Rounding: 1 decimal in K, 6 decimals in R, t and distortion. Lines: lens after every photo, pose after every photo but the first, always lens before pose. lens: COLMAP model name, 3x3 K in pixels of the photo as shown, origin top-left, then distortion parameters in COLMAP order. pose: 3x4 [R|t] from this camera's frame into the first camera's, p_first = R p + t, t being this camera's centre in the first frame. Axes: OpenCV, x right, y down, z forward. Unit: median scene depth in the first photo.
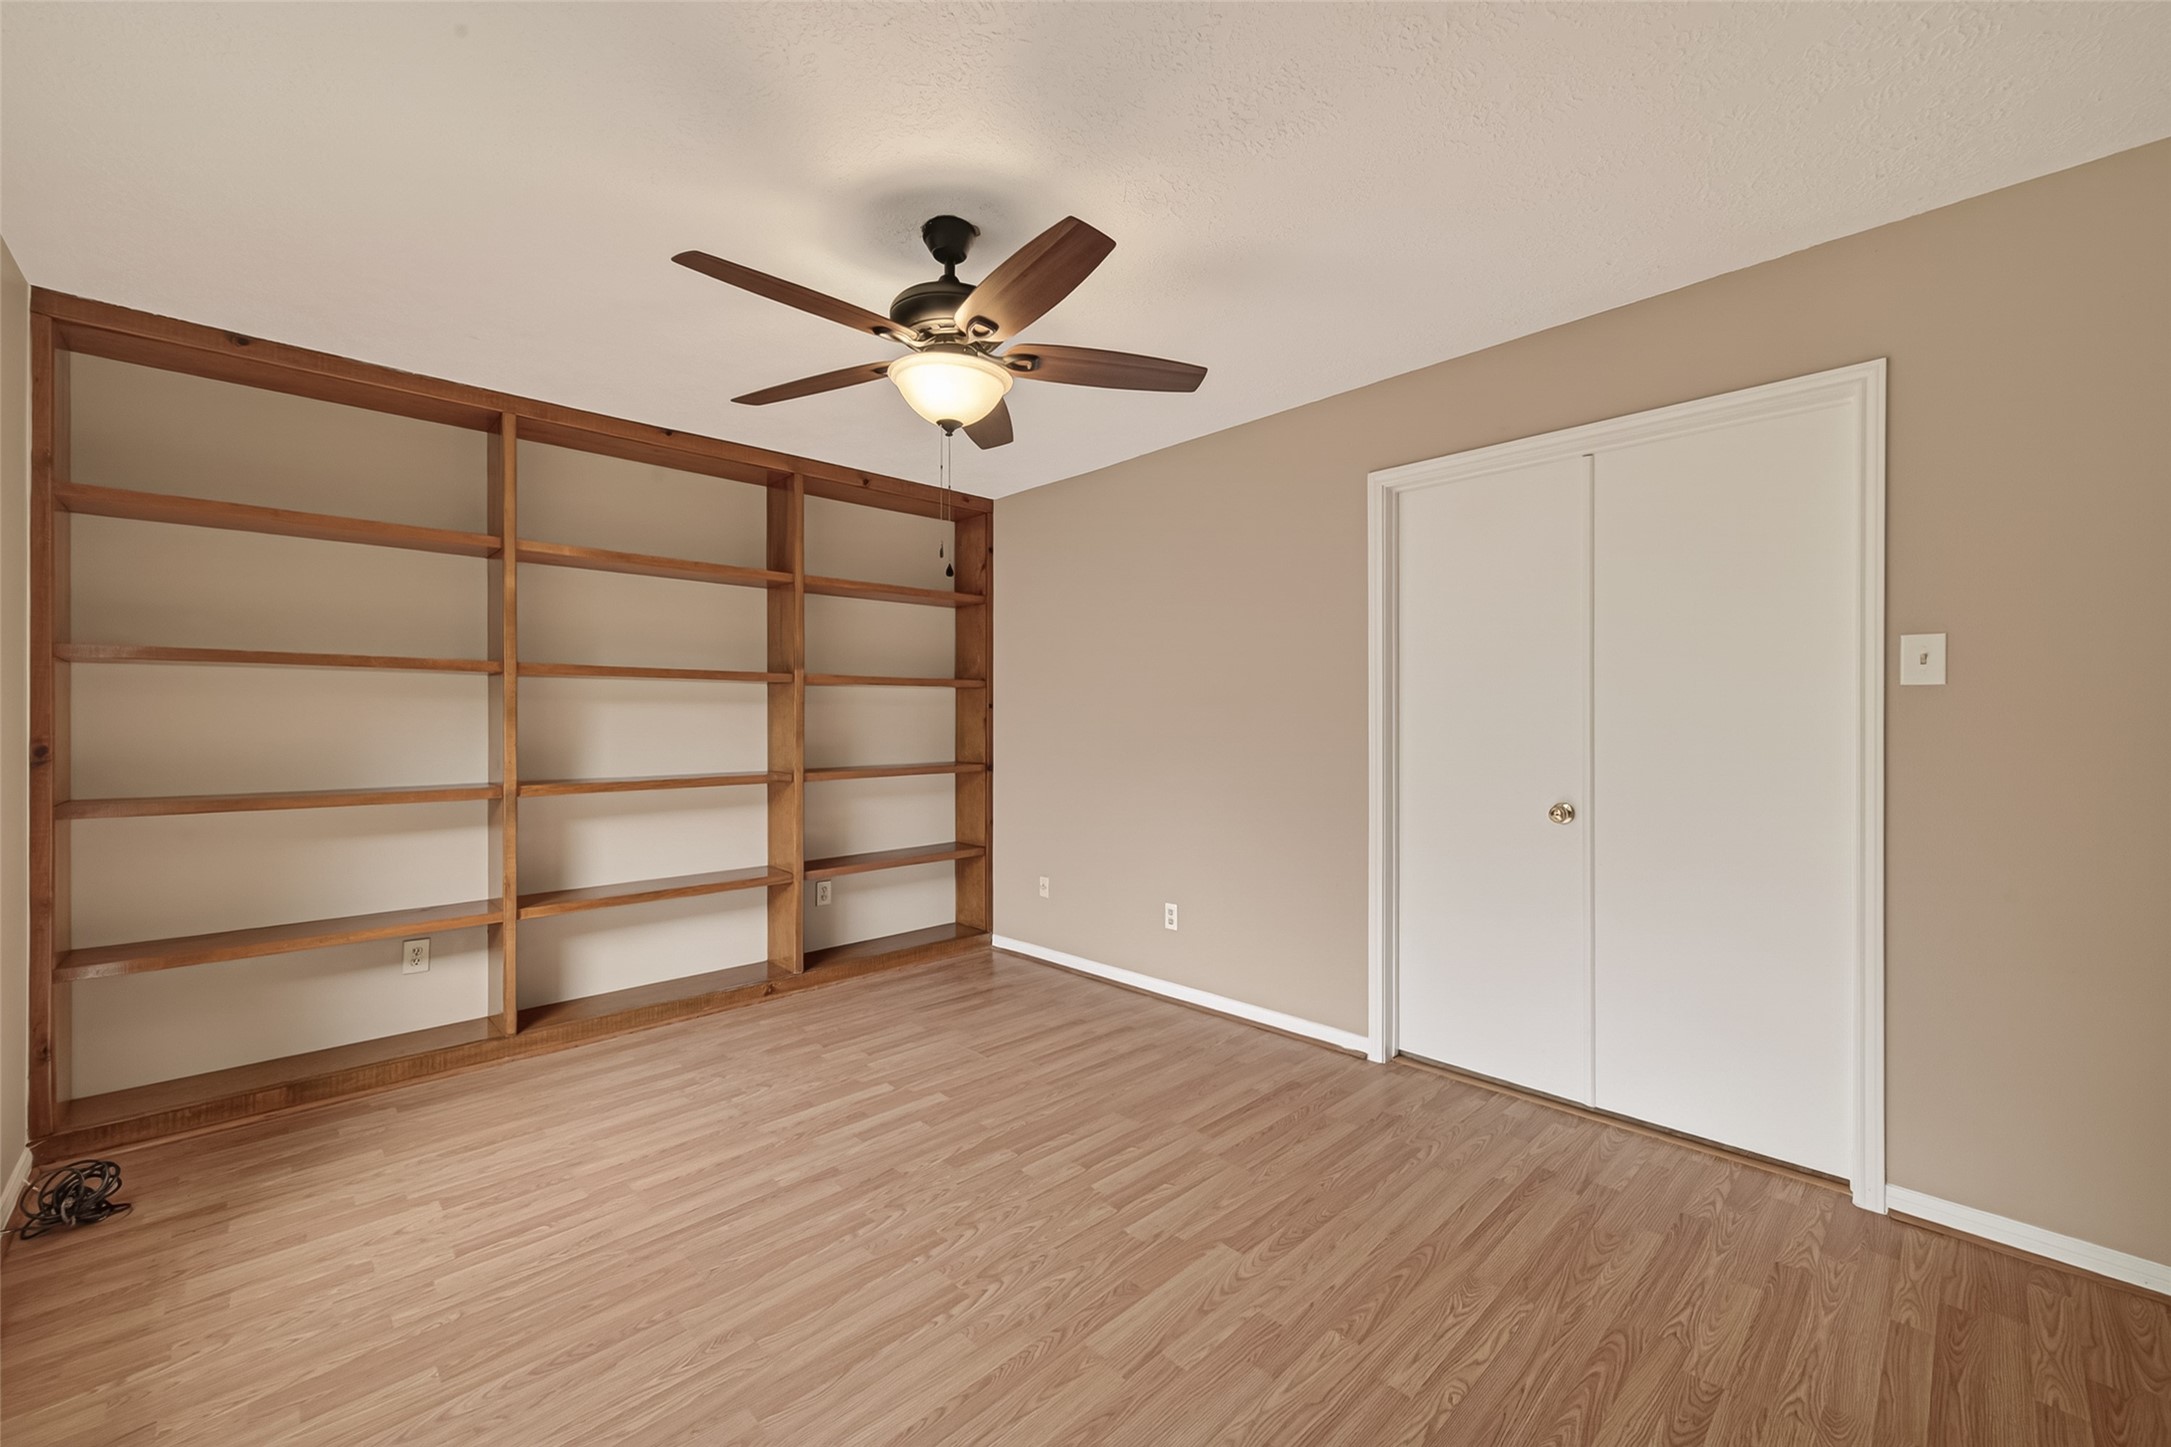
lens RADIAL K [[863.2, 0, 1092.9], [0, 863.2, 716.7], [0, 0, 1]] dist [0.003053, -0.000310]
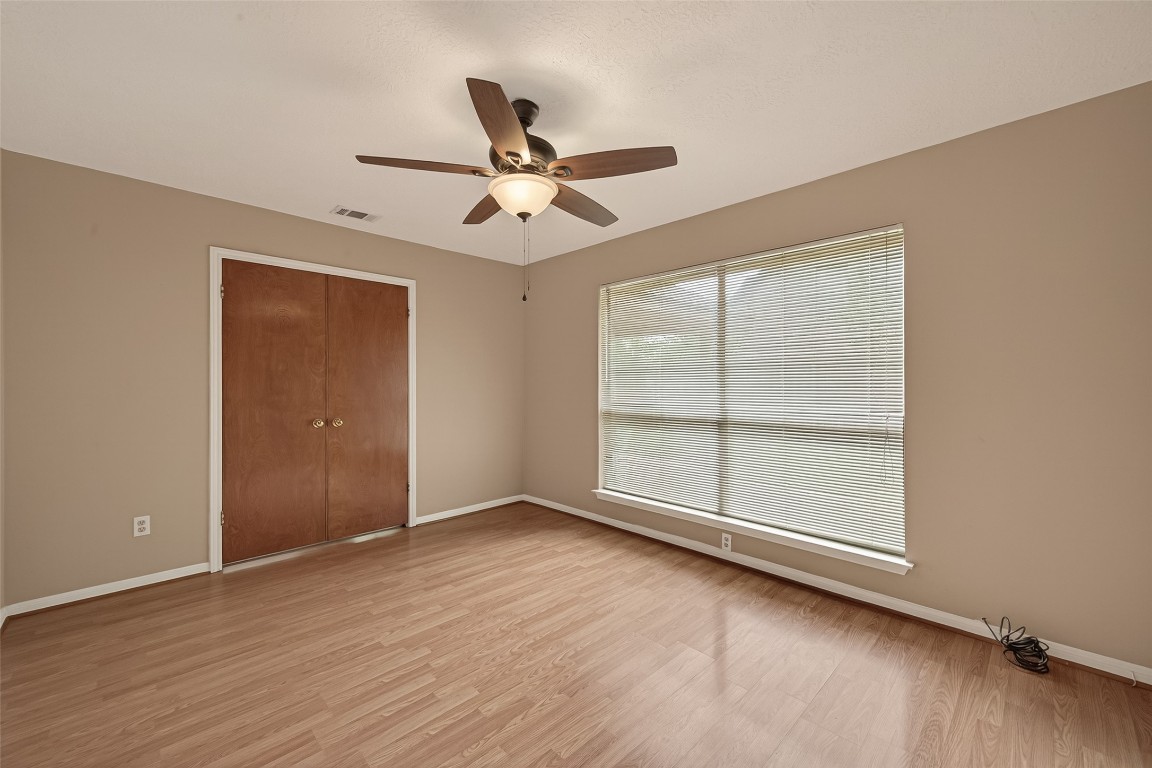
lens RADIAL K [[458.1, 0, 579.9], [0, 458.1, 380.4], [0, 0, 1]] dist [0.003053, -0.000310]
pose [[-0.999956, 0.004124, -0.008397, -0.302731], [0.004179, 0.999970, -0.006578, 0.019949], [0.008370, -0.006613, -0.999943, 2.172954]]
